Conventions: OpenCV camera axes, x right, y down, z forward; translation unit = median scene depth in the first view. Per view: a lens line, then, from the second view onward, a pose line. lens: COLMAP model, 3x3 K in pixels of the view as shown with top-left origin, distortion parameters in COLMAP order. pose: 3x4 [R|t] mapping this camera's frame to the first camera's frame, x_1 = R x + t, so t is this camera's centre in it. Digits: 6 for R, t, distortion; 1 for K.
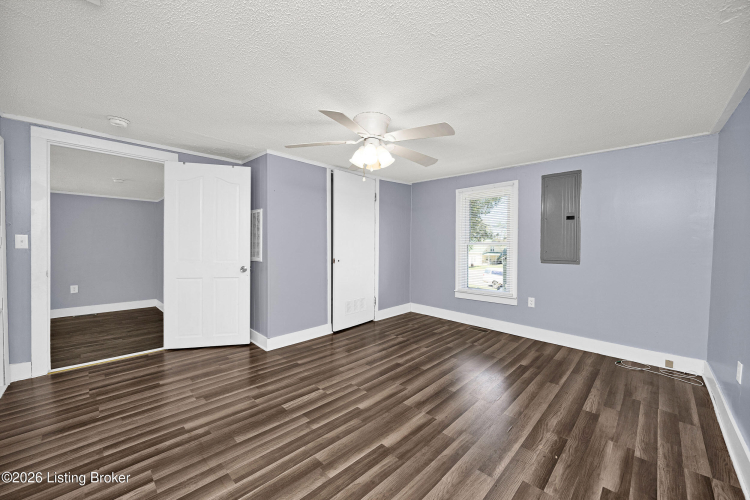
lens RADIAL K [[289.5, 0, 373.2], [0, 289.5, 248.3], [0, 0, 1]] dist [-0.000481, 0.000027]
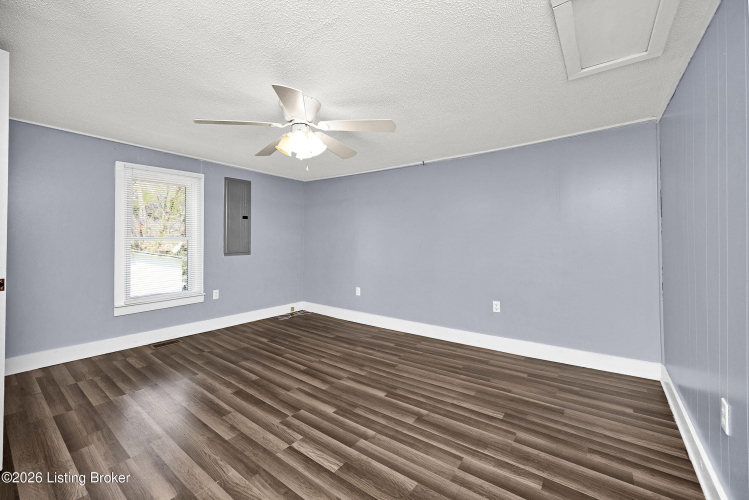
lens RADIAL K [[299.5, 0, 377.3], [0, 299.5, 239.7], [0, 0, 1]] dist [-0.000921, -0.000049]
pose [[-0.143487, -0.005932, 0.989634, -0.927122], [0.012602, 0.999890, 0.007821, -0.019905], [-0.989572, 0.013594, -0.143397, 0.881160]]
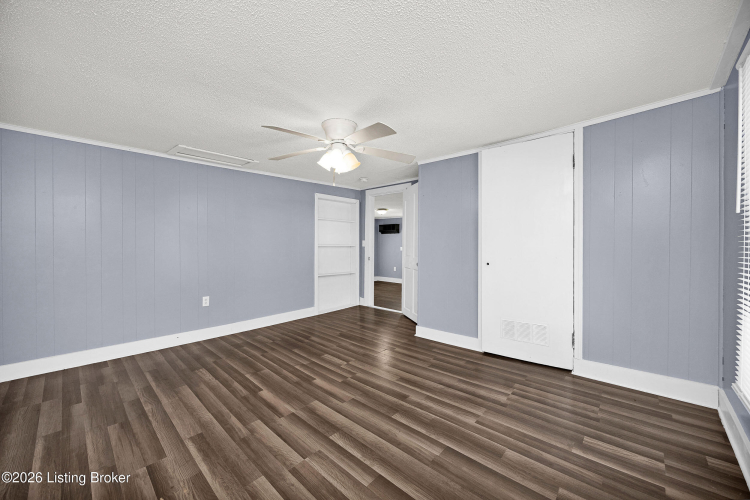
lens RADIAL K [[290.7, 0, 392.0], [0, 290.7, 246.8], [0, 0, 1]] dist [-0.000404, 0.000024]
pose [[0.049342, 0.001487, -0.998781, 1.029652], [-0.005234, 0.999986, 0.001230, 0.000464], [0.998768, 0.005167, 0.049349, 1.113365]]
